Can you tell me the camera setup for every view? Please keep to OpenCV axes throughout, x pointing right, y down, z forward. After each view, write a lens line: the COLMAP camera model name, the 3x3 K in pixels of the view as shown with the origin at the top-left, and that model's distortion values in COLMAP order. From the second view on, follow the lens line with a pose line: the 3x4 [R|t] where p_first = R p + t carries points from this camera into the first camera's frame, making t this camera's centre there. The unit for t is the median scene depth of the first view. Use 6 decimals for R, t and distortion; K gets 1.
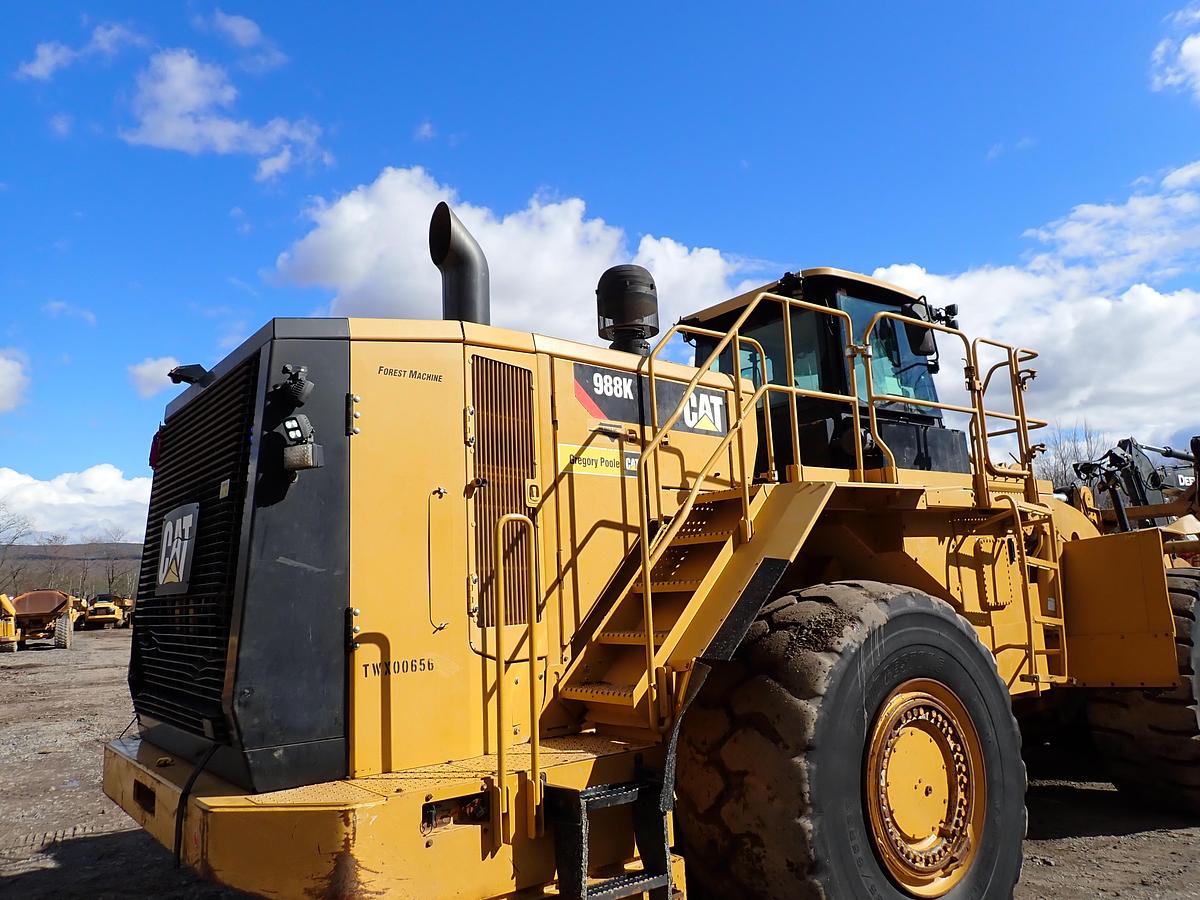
lens RADIAL K [[890.0, 0, 600.3], [0, 890.0, 447.9], [0, 0, 1]] dist [0.003799, -0.012833]
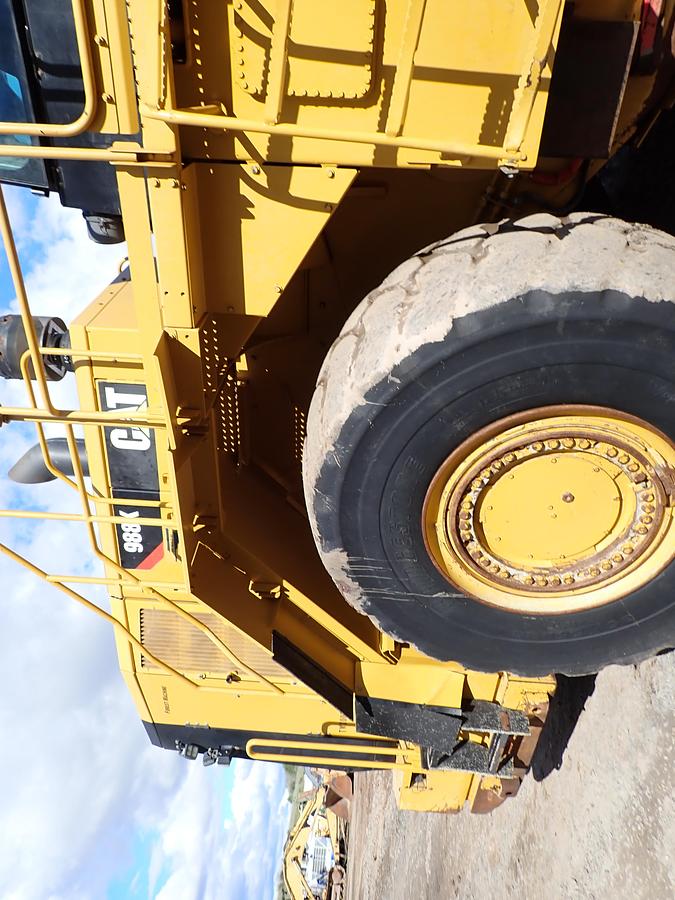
lens RADIAL K [[662.6, 0, 336.9], [0, 662.6, 447.3], [0, 0, 1]] dist [0.003812, -0.003731]
pose [[0.041604, -0.331362, -0.942586, 0.883466], [0.994403, -0.077966, 0.071300, 0.142401], [-0.097116, -0.940277, 0.326264, 0.841077]]
